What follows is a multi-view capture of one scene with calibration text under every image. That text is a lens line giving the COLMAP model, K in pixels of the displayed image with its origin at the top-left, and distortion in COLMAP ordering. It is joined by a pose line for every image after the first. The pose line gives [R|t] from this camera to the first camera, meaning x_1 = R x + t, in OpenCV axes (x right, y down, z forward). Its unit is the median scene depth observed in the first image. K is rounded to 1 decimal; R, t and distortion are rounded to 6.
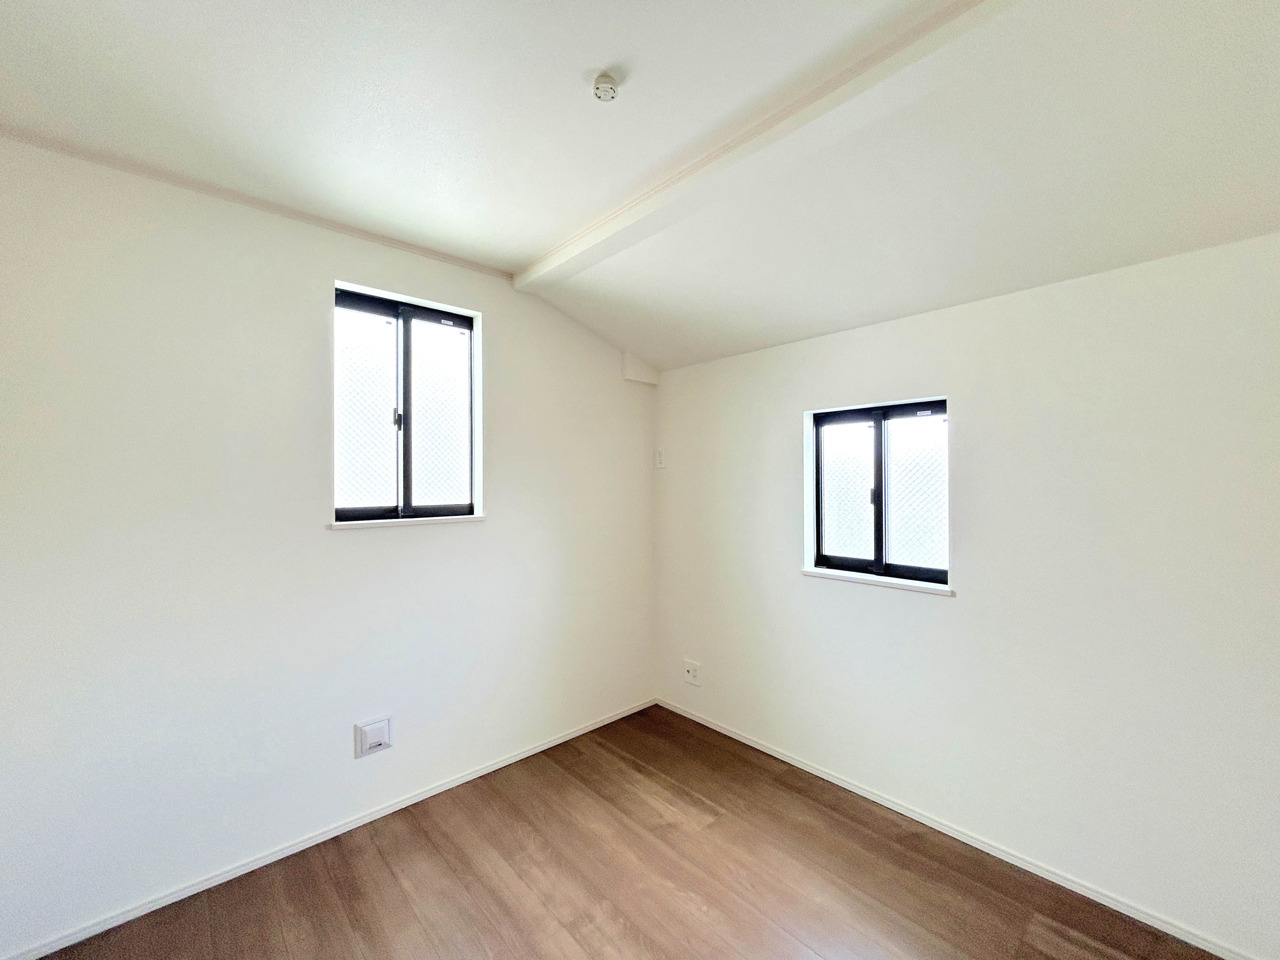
lens RADIAL K [[514.6, 0, 640.0], [0, 514.6, 480.0], [0, 0, 1]] dist [0.000077, -0.000115]
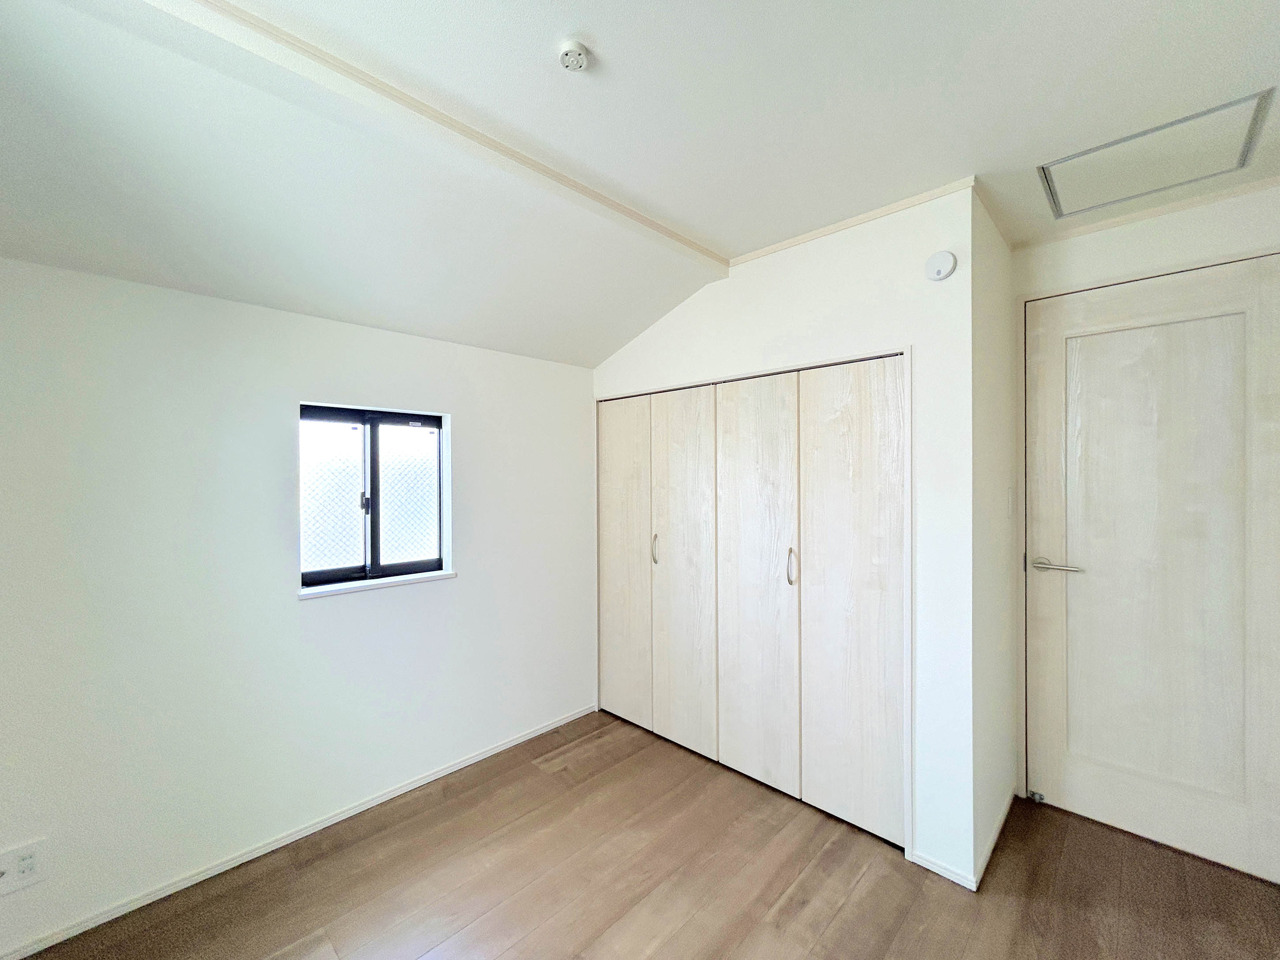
lens RADIAL K [[514.6, 0, 640.0], [0, 514.6, 480.0], [0, 0, 1]] dist [0.000077, -0.000115]
pose [[-0.052136, -0.009492, 0.998595, -0.661092], [0.000274, 0.999955, 0.009519, -0.020725], [-0.998640, 0.000770, -0.052131, 0.630136]]
